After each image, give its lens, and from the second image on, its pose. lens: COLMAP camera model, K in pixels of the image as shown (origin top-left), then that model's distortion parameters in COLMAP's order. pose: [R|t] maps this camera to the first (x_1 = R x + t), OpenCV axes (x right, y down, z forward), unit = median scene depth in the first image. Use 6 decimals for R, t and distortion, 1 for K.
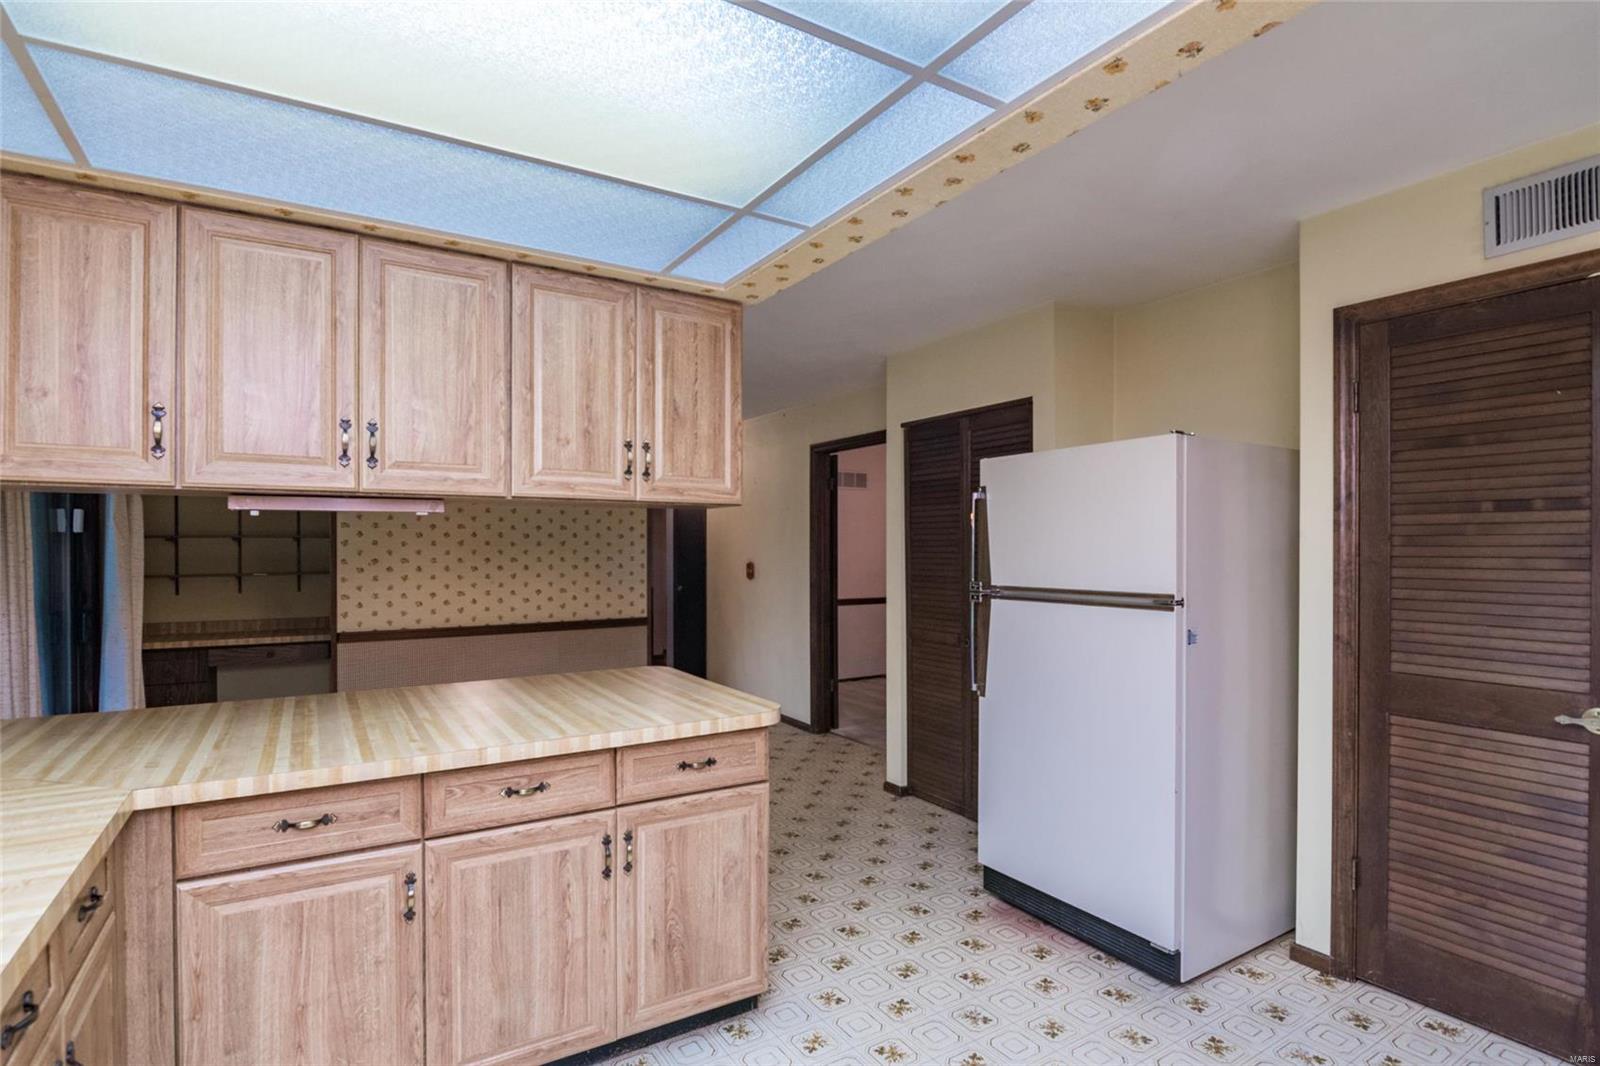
lens RADIAL K [[797.5, 0, 809.9], [0, 797.5, 553.2], [0, 0, 1]] dist [-0.003357, -0.000323]
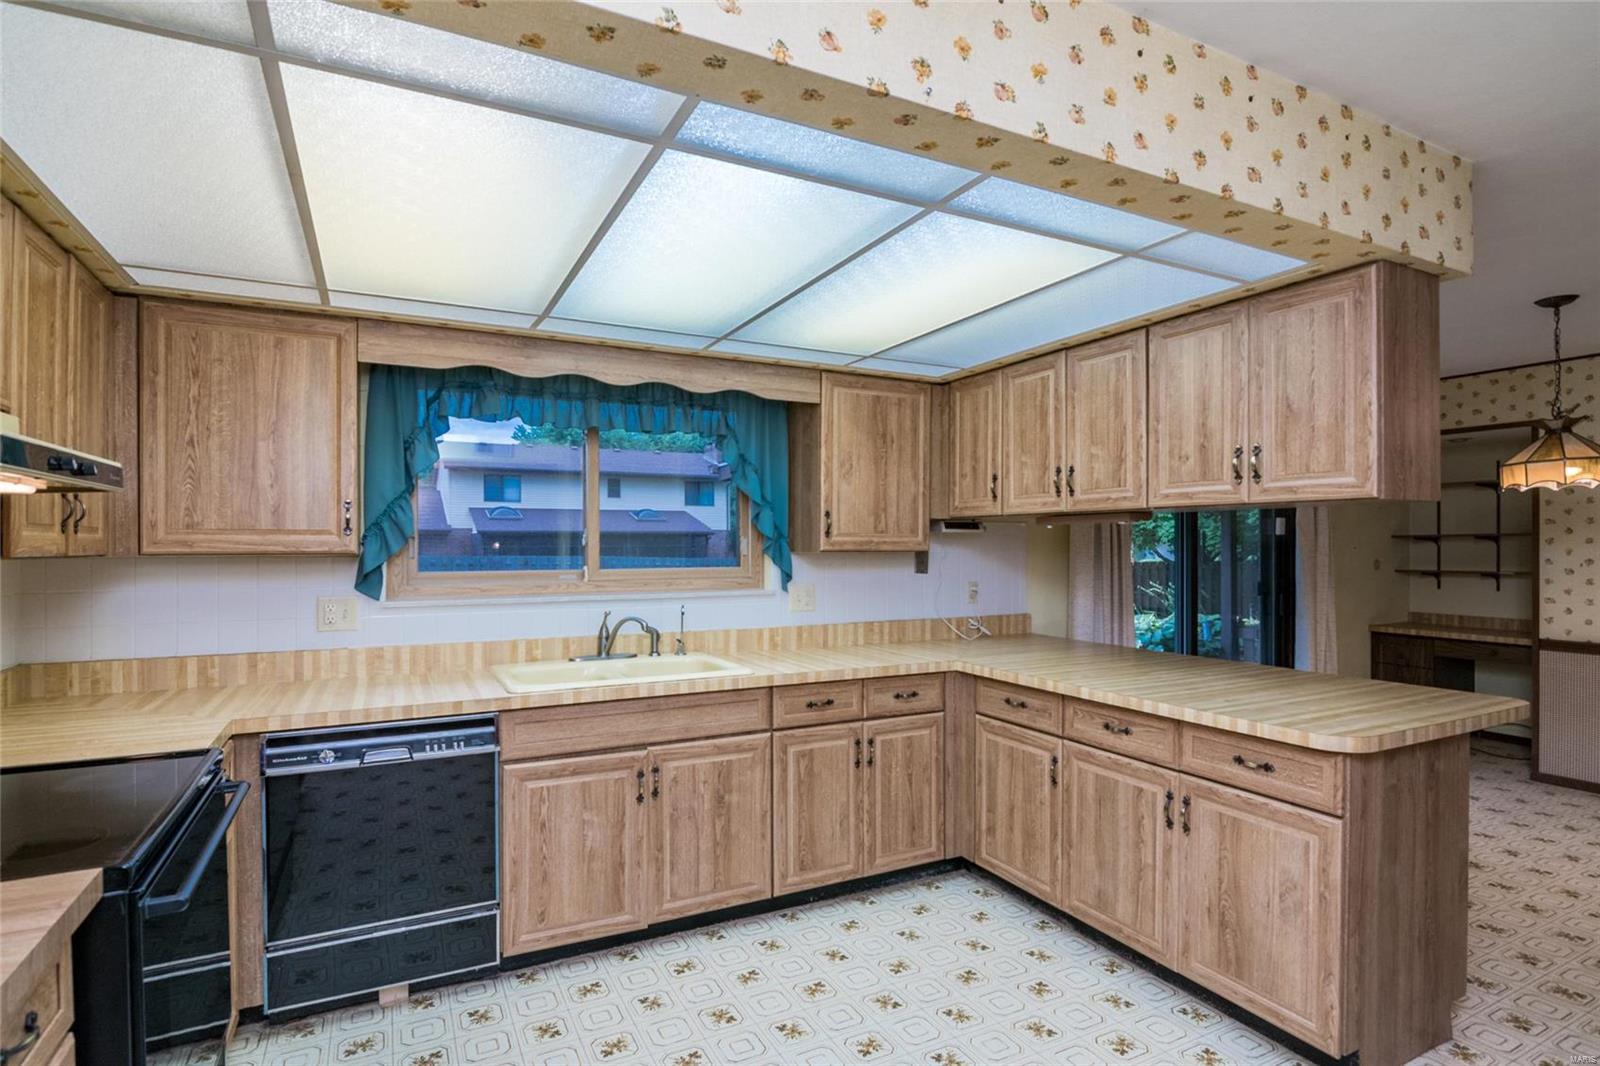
lens RADIAL K [[797.5, 0, 809.9], [0, 797.5, 553.2], [0, 0, 1]] dist [-0.003357, -0.000323]
pose [[-0.059364, 0.010627, -0.998180, 0.896700], [-0.007026, 0.999914, 0.011063, -0.007539], [0.998212, 0.007670, -0.059284, 0.504796]]
